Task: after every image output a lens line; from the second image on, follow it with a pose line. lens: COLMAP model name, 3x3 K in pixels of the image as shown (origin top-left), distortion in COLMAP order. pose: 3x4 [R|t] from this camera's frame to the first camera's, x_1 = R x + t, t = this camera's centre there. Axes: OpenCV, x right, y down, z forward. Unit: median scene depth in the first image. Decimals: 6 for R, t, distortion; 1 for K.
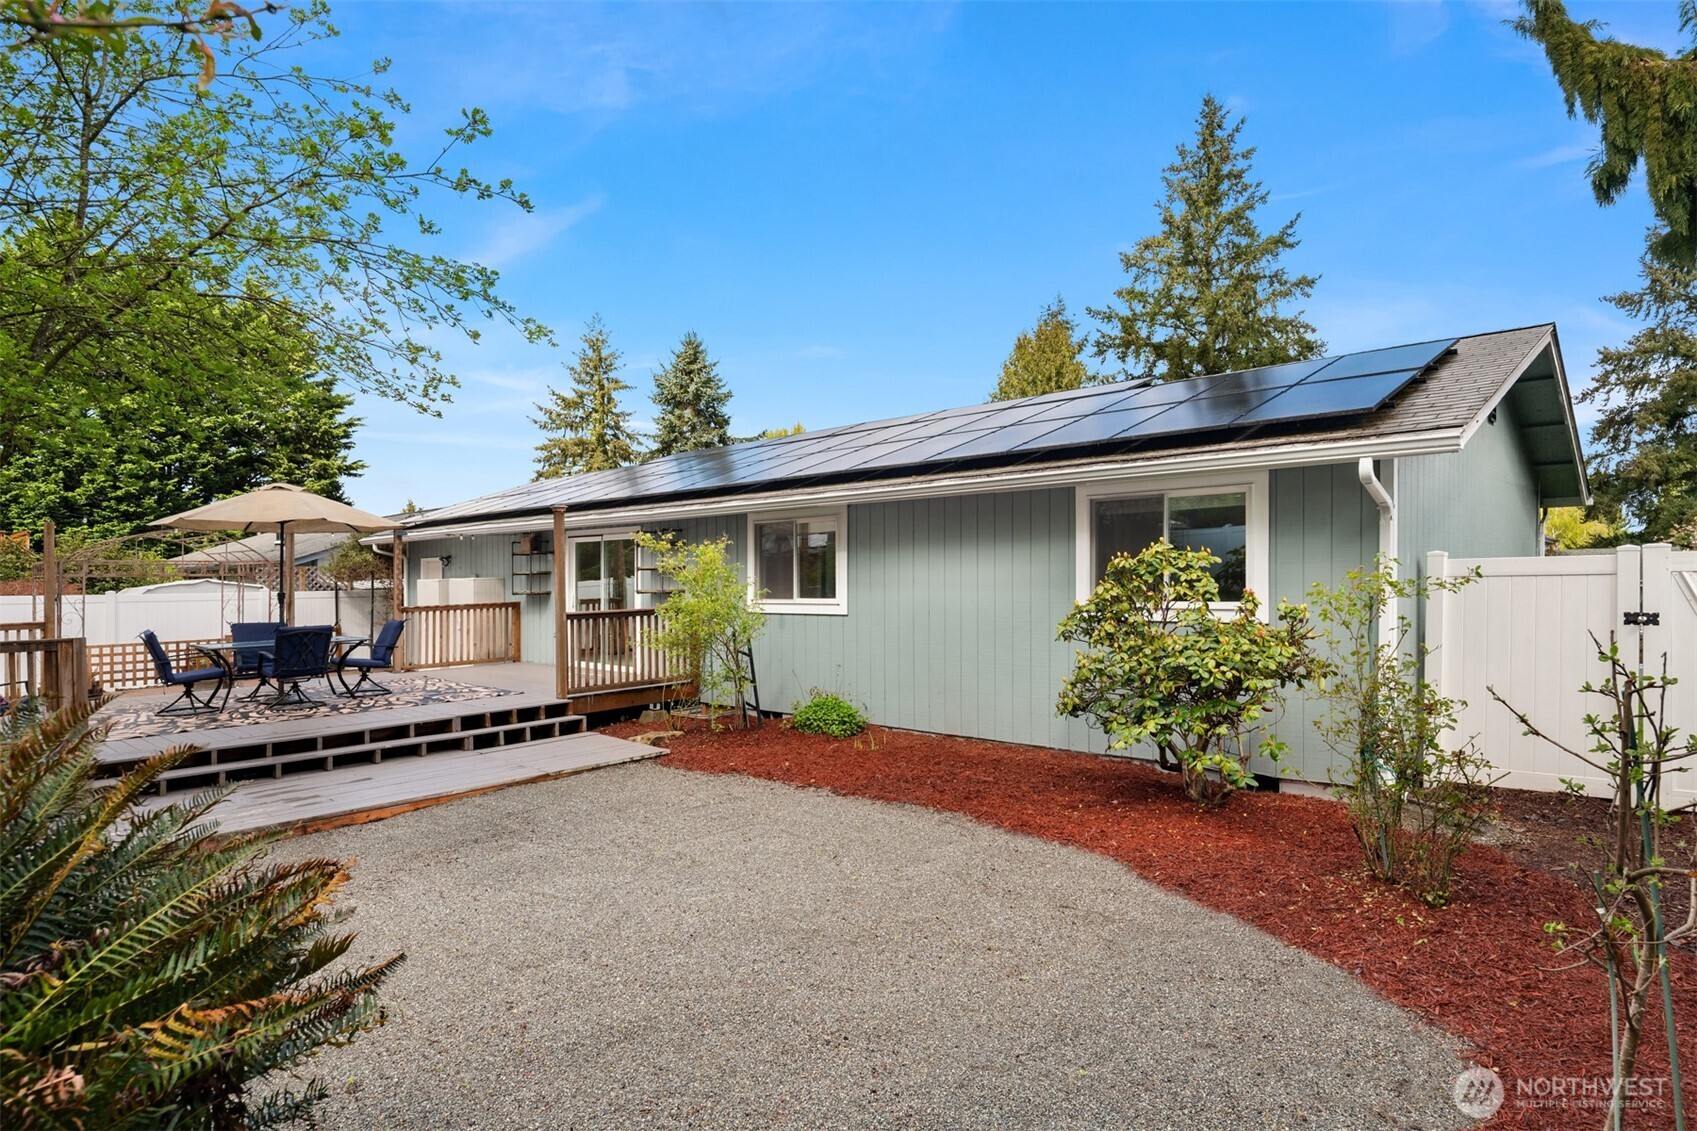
lens RADIAL K [[948.1, 0, 847.4], [0, 948.1, 594.7], [0, 0, 1]] dist [-0.004004, -0.001552]
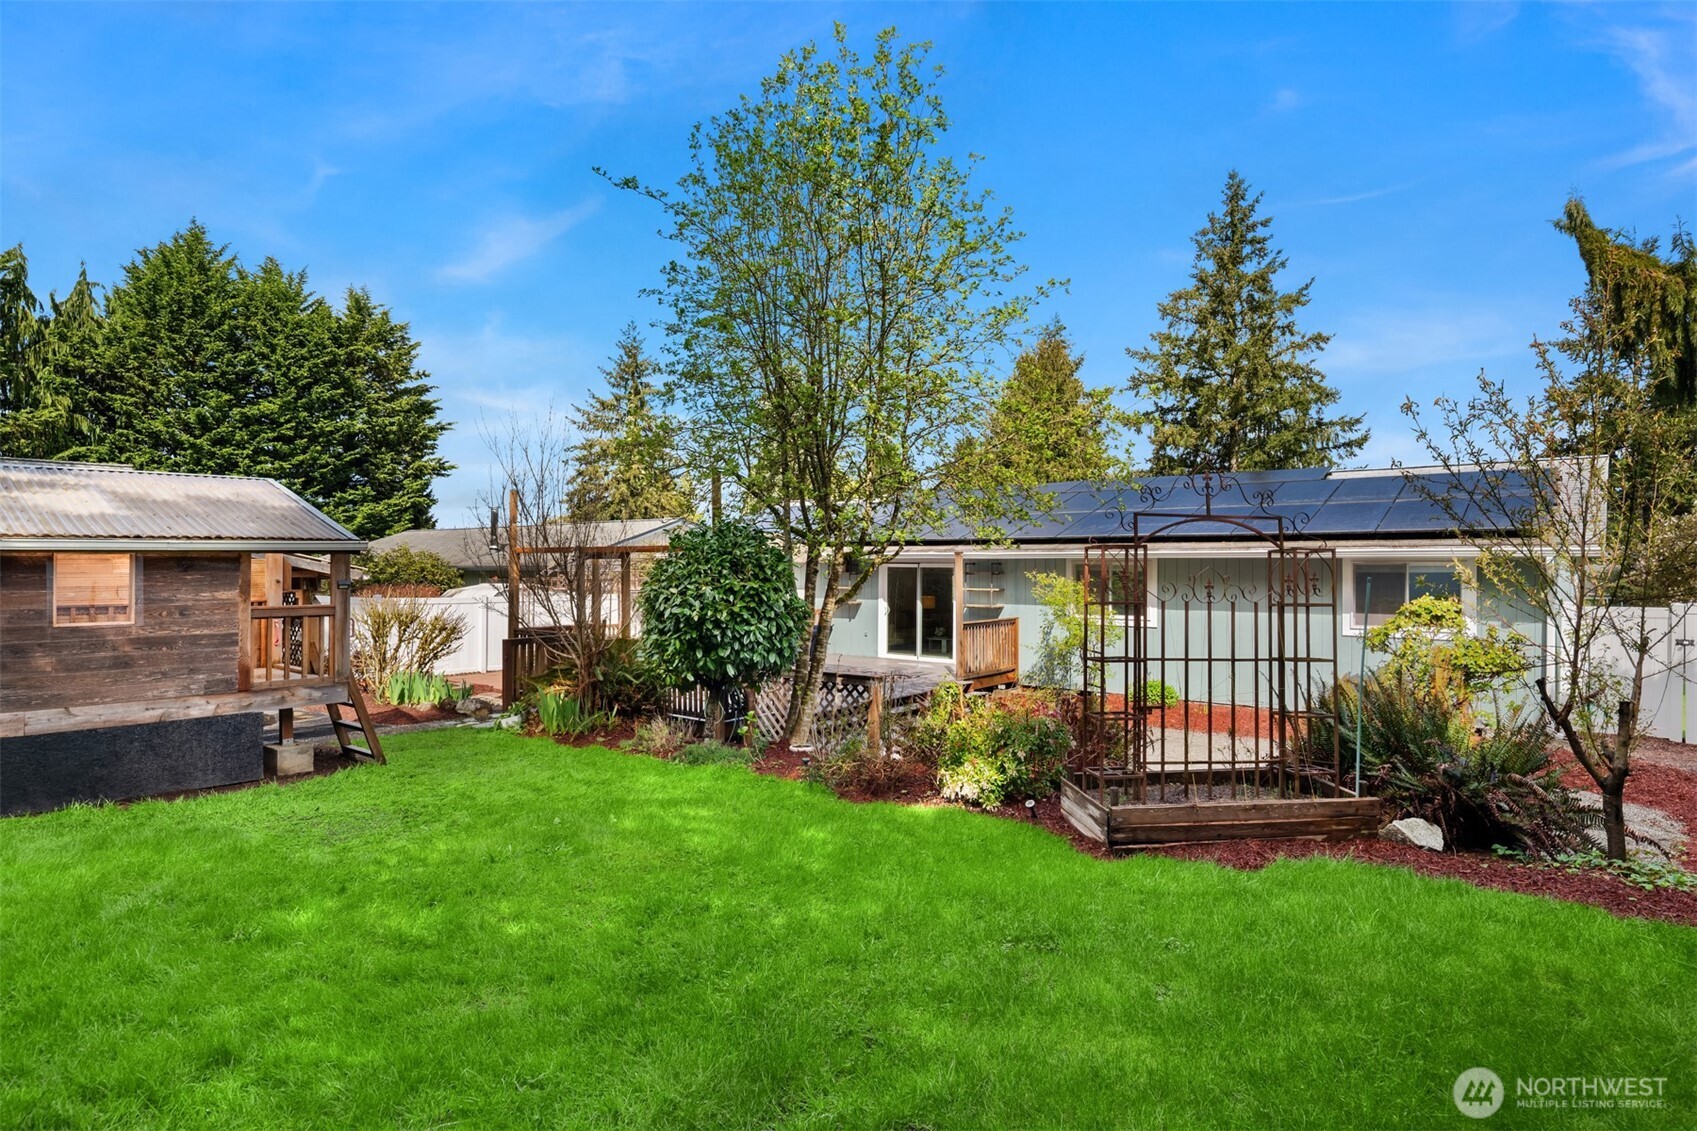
lens RADIAL K [[949.6, 0, 848.5], [0, 949.6, 565.5], [0, 0, 1]] dist [0.000038, -0.000700]
pose [[0.998129, 0.017749, 0.058518, -0.147375], [-0.016490, 0.999624, -0.021928, -0.009249], [-0.058886, 0.020922, 0.998045, -0.124492]]
